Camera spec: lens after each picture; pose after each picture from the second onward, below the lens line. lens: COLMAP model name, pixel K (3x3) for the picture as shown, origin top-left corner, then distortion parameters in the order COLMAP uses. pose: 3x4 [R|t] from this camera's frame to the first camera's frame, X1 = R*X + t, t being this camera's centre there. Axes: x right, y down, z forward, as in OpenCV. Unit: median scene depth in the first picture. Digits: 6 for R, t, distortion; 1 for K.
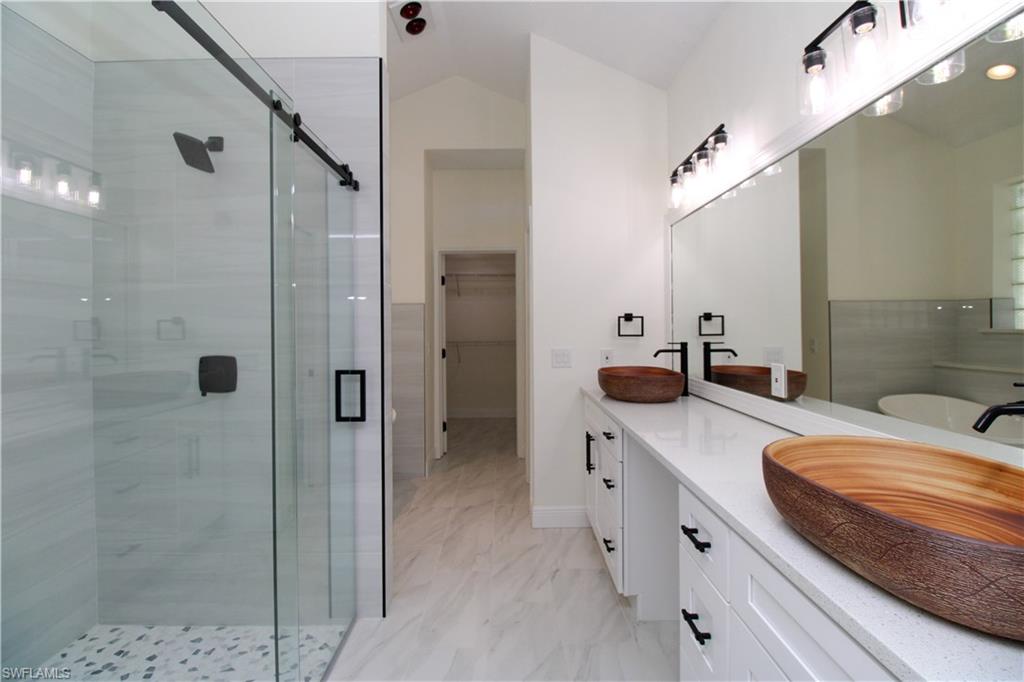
lens RADIAL K [[472.2, 0, 514.5], [0, 472.2, 327.0], [0, 0, 1]] dist [0.019302, -0.015660]
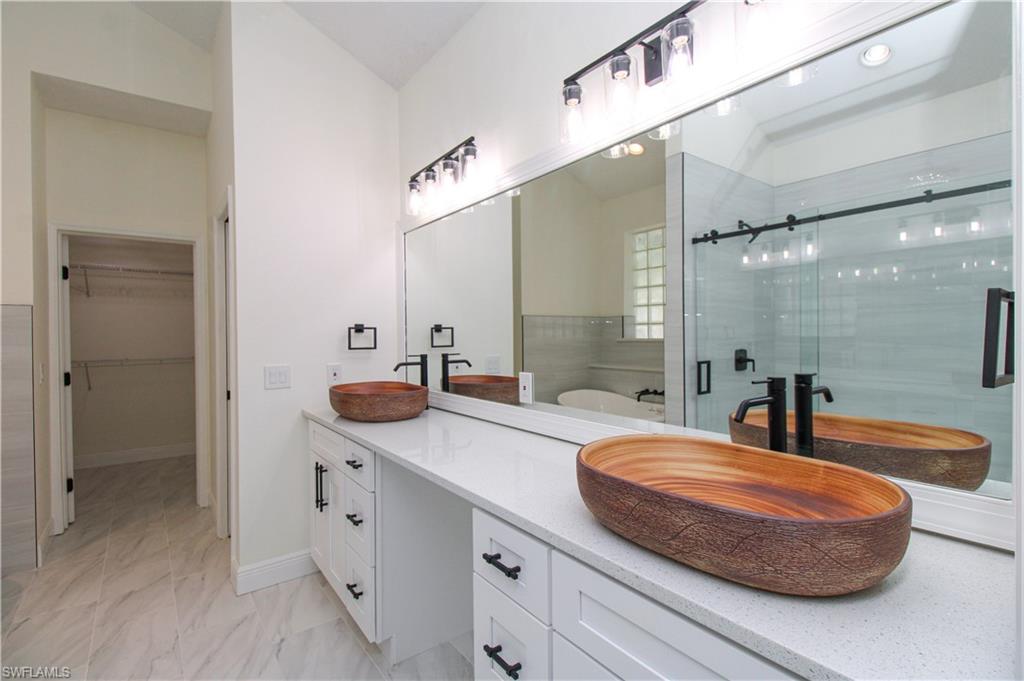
lens RADIAL K [[475.0, 0, 509.2], [0, 475.0, 338.1], [0, 0, 1]] dist [0.031028, -0.017313]
pose [[0.811189, -0.005632, 0.584757, -0.070235], [0.006091, 0.999981, 0.001181, -0.001301], [-0.584752, 0.002604, 0.811208, 0.102109]]
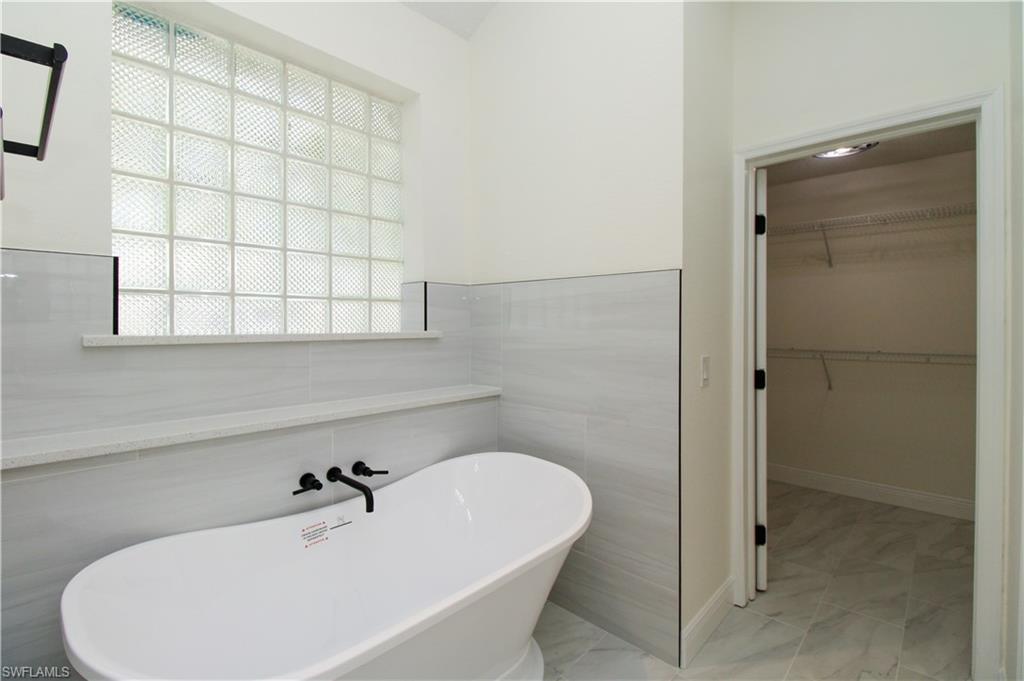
lens RADIAL K [[475.0, 0, 509.2], [0, 475.0, 338.1], [0, 0, 1]] dist [0.031028, -0.017313]
pose [[0.718877, 0.014473, -0.694986, 0.003299], [0.001262, 0.999754, 0.022126, 0.007303], [0.695136, -0.016783, 0.718682, 0.908502]]
